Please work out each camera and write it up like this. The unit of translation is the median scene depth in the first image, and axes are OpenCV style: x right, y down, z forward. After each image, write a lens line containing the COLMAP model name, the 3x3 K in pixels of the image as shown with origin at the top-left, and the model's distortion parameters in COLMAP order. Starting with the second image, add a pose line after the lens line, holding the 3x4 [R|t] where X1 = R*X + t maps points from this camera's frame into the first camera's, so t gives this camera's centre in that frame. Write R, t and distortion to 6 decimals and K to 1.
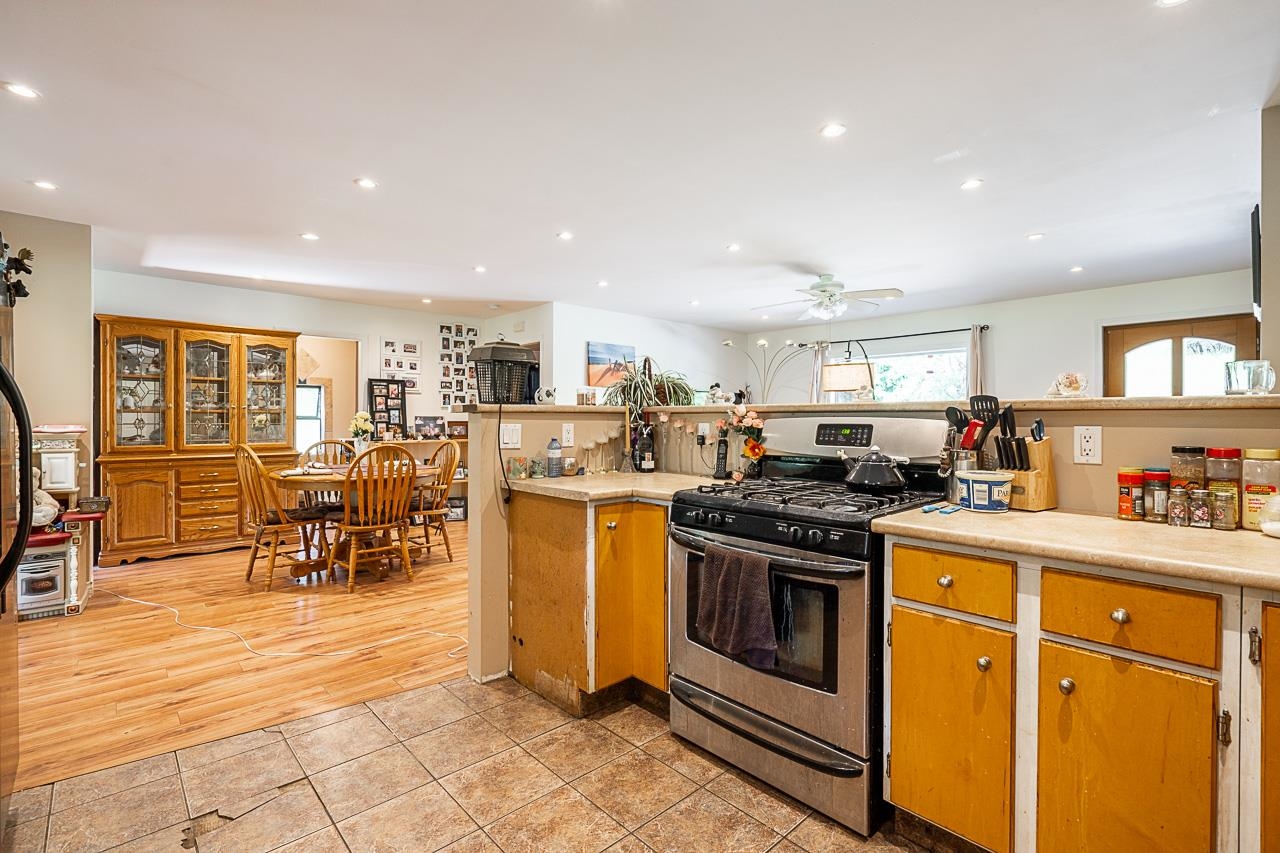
lens RADIAL K [[582.7, 0, 644.4], [0, 582.7, 426.1], [0, 0, 1]] dist [0.002073, 0.000373]
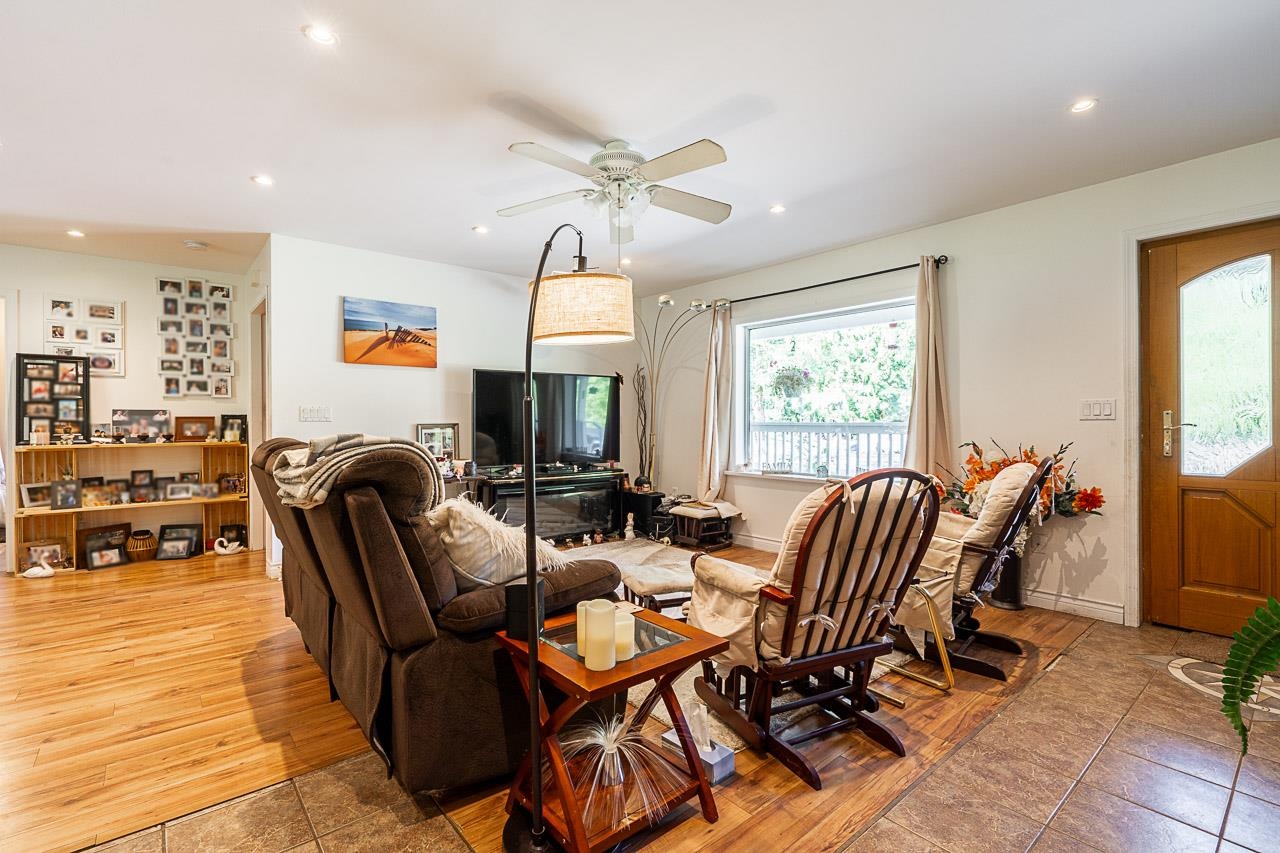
lens RADIAL K [[582.7, 0, 635.9], [0, 582.7, 424.1], [0, 0, 1]] dist [0.002073, 0.000373]
pose [[0.999039, -0.004092, -0.043647, 0.264876], [0.003916, 0.999984, -0.004098, 0.005636], [0.043663, 0.003923, 0.999039, 0.339290]]
